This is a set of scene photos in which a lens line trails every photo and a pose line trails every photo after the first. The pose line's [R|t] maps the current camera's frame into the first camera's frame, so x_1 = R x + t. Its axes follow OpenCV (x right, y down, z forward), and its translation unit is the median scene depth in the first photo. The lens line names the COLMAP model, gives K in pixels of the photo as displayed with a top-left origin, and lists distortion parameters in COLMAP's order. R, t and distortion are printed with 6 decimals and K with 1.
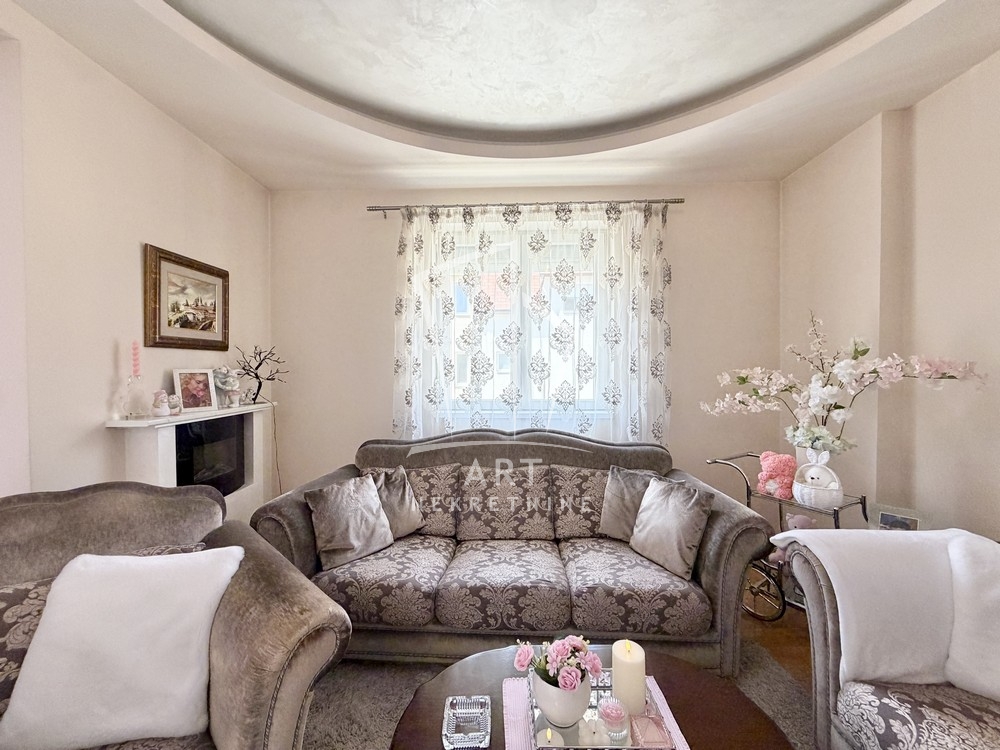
lens RADIAL K [[401.2, 0, 495.6], [0, 401.2, 375.3], [0, 0, 1]] dist [0.000367, -0.000528]
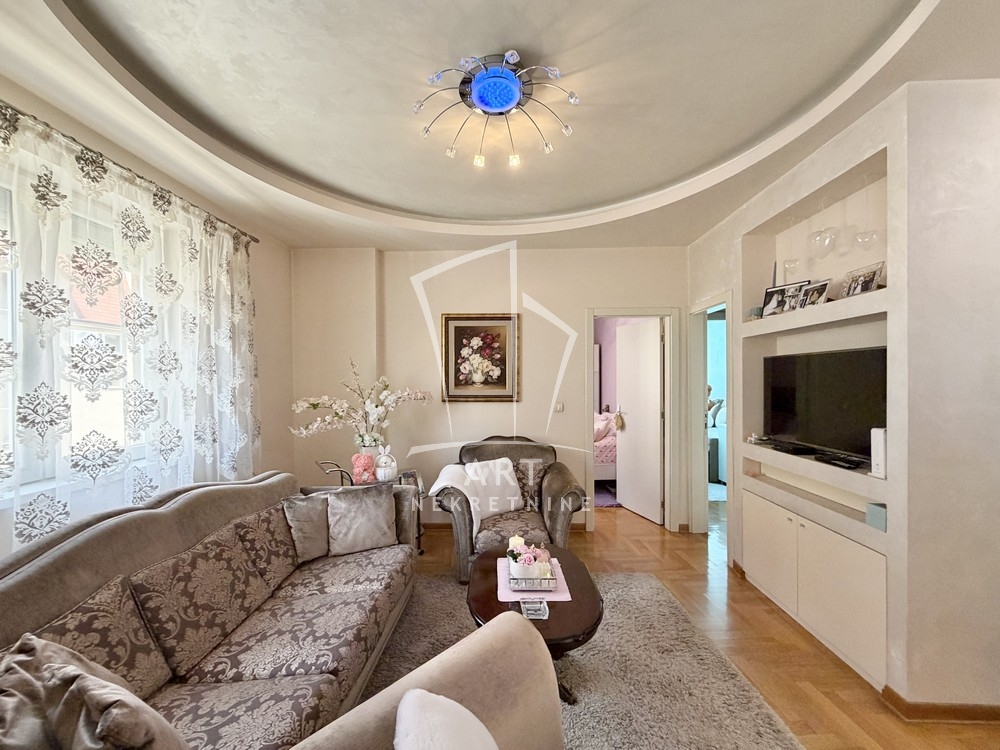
lens RADIAL K [[401.2, 0, 501.0], [0, 401.2, 379.7], [0, 0, 1]] dist [0.000367, -0.000528]
pose [[-0.019978, 0.001540, 0.999799, -0.623383], [0.015964, 0.999872, -0.001221, -0.056189], [-0.999673, 0.015936, -0.020000, 0.389138]]
